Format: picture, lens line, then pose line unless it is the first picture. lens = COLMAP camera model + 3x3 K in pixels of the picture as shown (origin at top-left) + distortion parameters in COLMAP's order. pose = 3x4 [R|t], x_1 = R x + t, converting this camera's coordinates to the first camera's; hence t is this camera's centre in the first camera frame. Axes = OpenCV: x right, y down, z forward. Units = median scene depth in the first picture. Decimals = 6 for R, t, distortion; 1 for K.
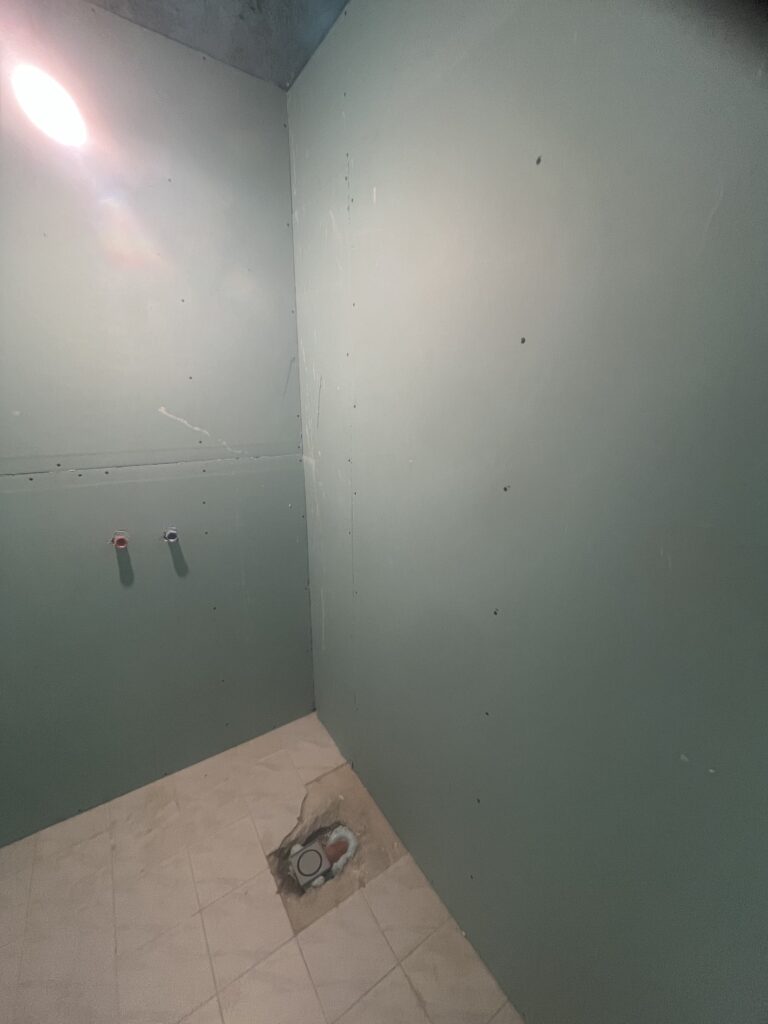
lens RADIAL K [[410.9, 0, 385.9], [0, 410.9, 511.6], [0, 0, 1]] dist [-0.003541, -0.000940]
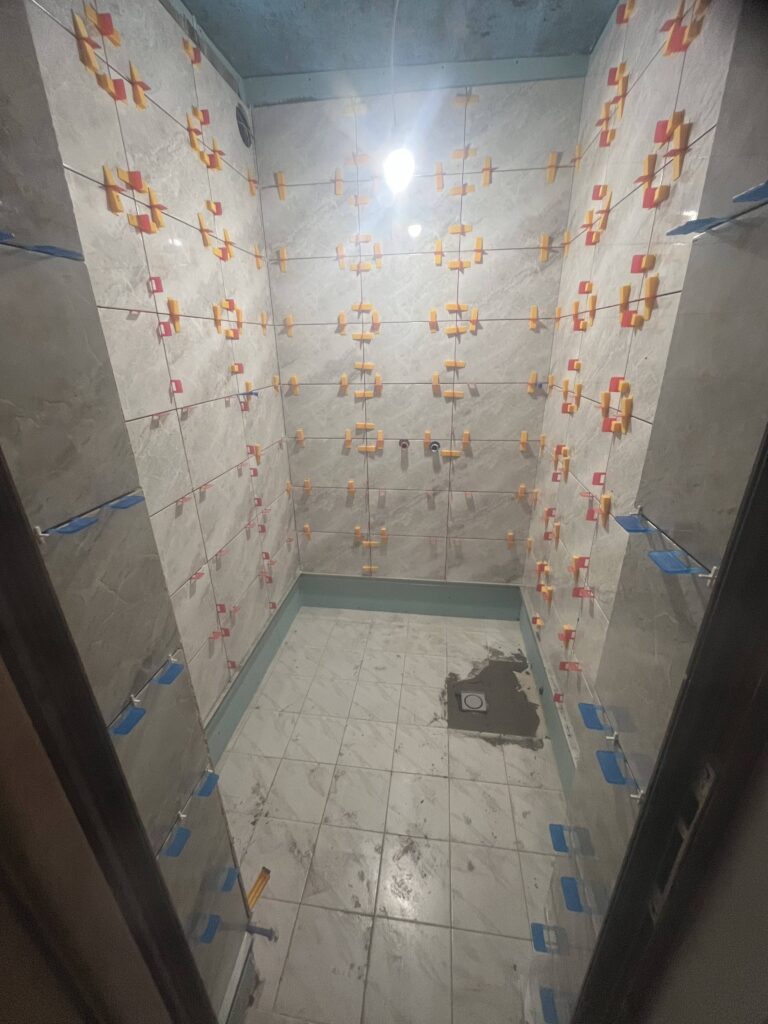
lens RADIAL K [[410.9, 0, 385.9], [0, 410.9, 511.6], [0, 0, 1]] dist [-0.003541, -0.000940]
pose [[0.749562, 0.226722, -0.621895, 0.283796], [-0.159758, 0.973702, 0.162425, 0.069953], [0.642366, -0.022395, 0.766071, -0.200849]]
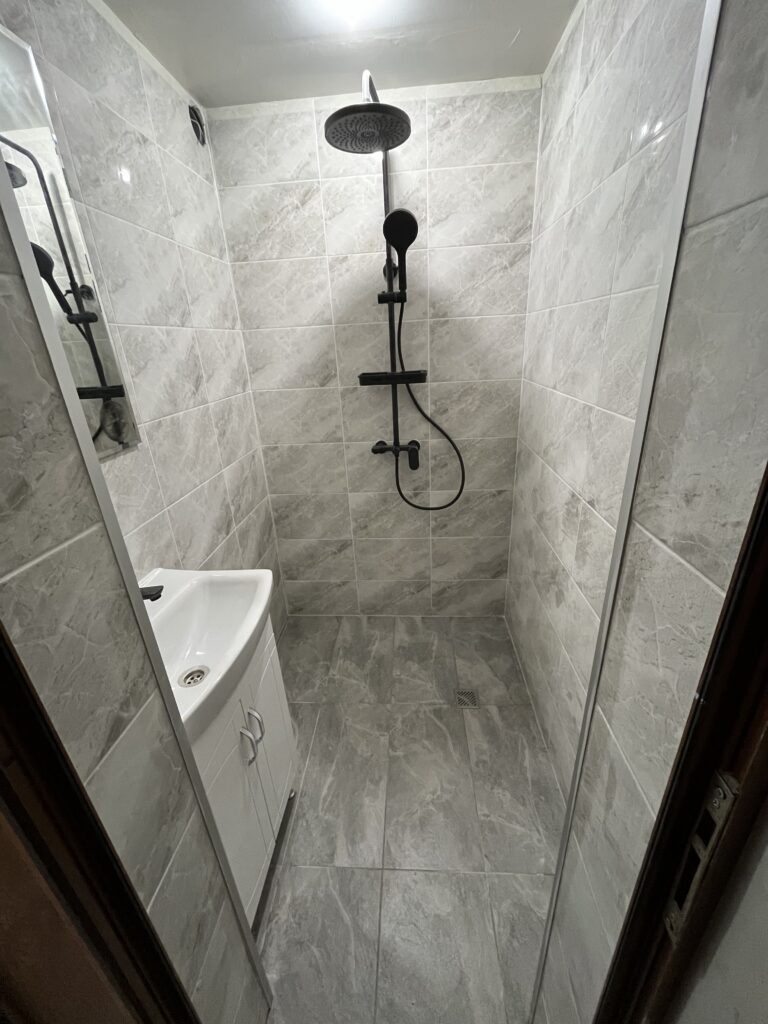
lens RADIAL K [[410.9, 0, 385.9], [0, 410.9, 511.6], [0, 0, 1]] dist [-0.003541, -0.000940]
pose [[0.789963, 0.187357, -0.583829, 0.264741], [-0.113174, 0.980365, 0.161478, 0.055388], [0.602620, -0.061488, 0.795656, -0.189528]]
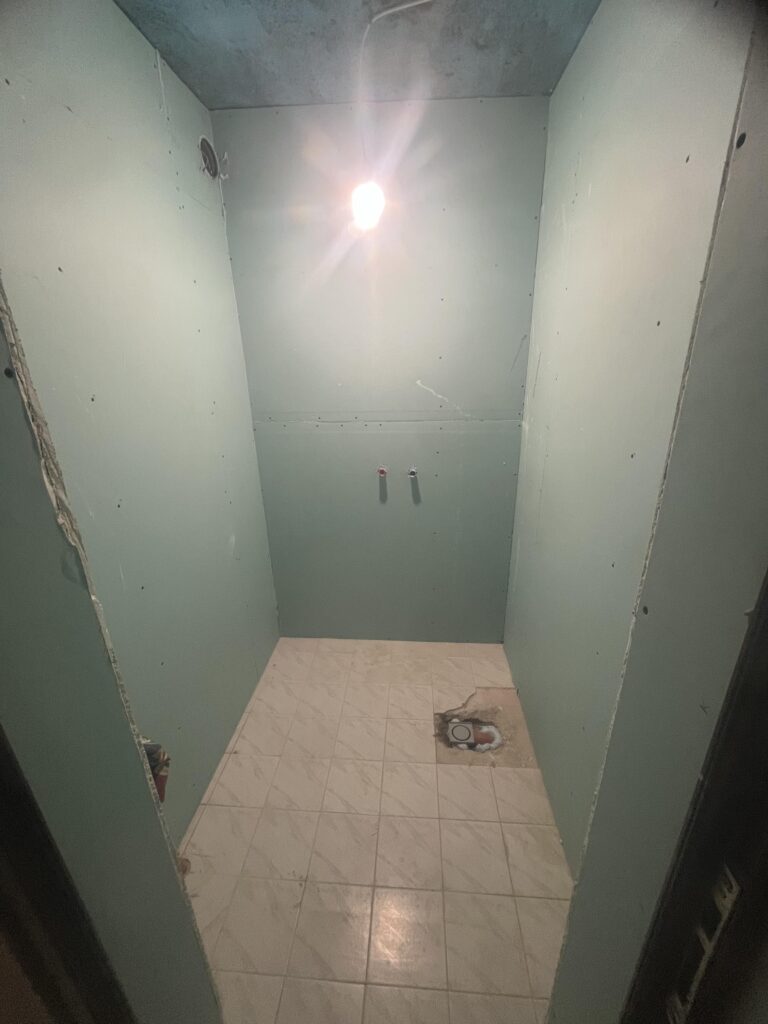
lens RADIAL K [[410.9, 0, 385.9], [0, 410.9, 511.6], [0, 0, 1]] dist [-0.003541, -0.000940]
pose [[0.787485, 0.183592, -0.588355, 0.257453], [-0.138829, 0.982910, 0.120894, 0.030394], [0.600495, -0.013522, 0.799514, -0.183023]]
